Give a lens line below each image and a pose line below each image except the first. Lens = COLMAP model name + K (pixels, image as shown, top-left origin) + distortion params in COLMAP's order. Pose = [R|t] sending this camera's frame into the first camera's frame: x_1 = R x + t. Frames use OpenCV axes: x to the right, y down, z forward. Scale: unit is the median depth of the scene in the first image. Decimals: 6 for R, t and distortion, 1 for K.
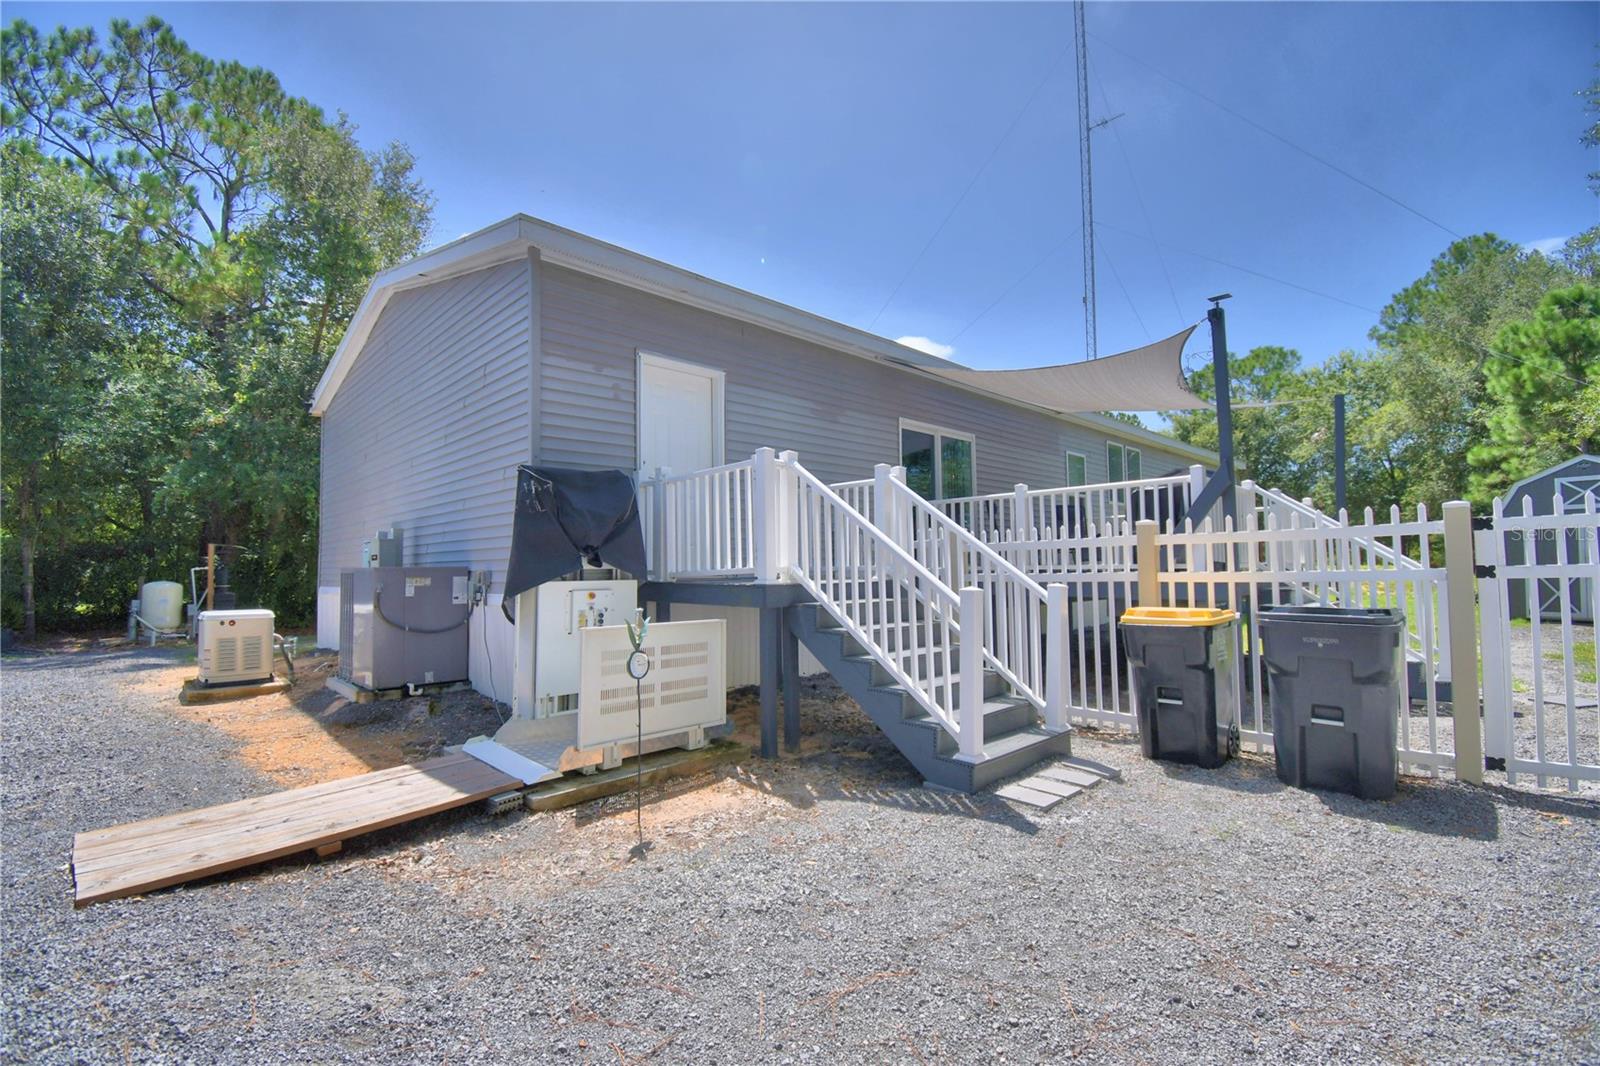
lens RADIAL K [[699.5, 0, 801.5], [0, 699.5, 542.8], [0, 0, 1]] dist [-0.004520, -0.007086]
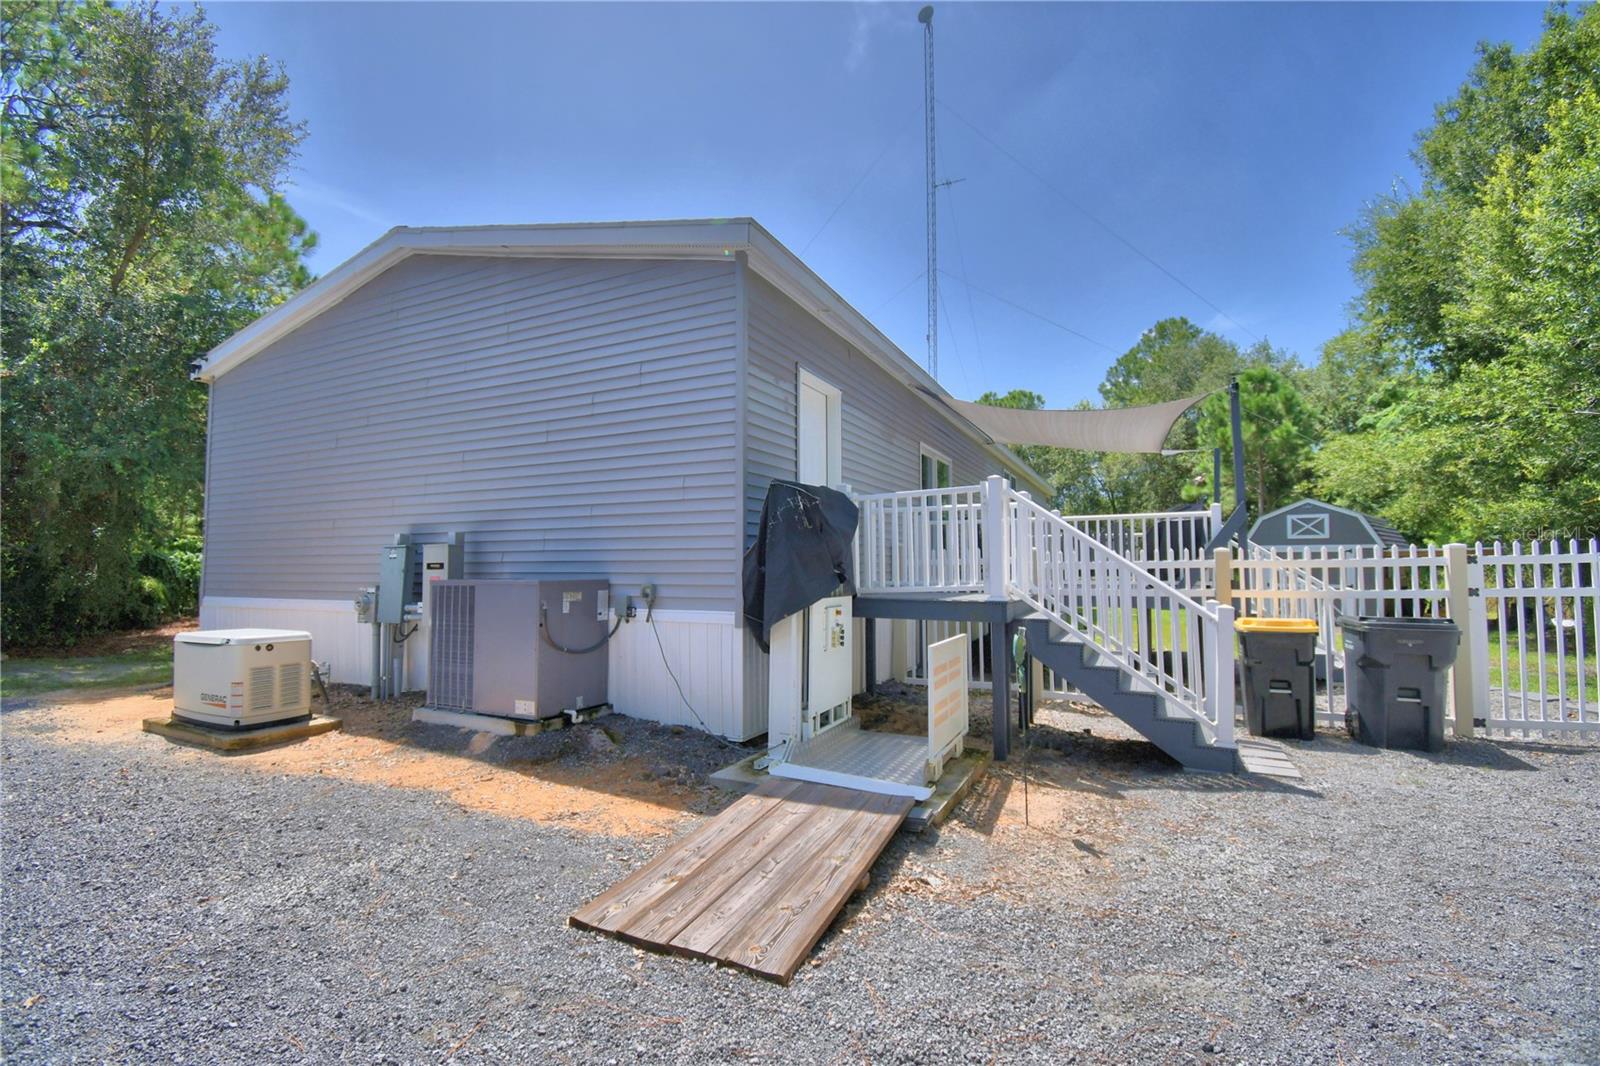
lens RADIAL K [[699.5, 0, 790.4], [0, 699.5, 538.7], [0, 0, 1]] dist [-0.004520, -0.007086]
pose [[0.945496, 0.026394, 0.324564, -0.643421], [-0.022529, 0.999624, -0.015660, -0.011942], [-0.324855, 0.007495, 0.945734, 0.064215]]
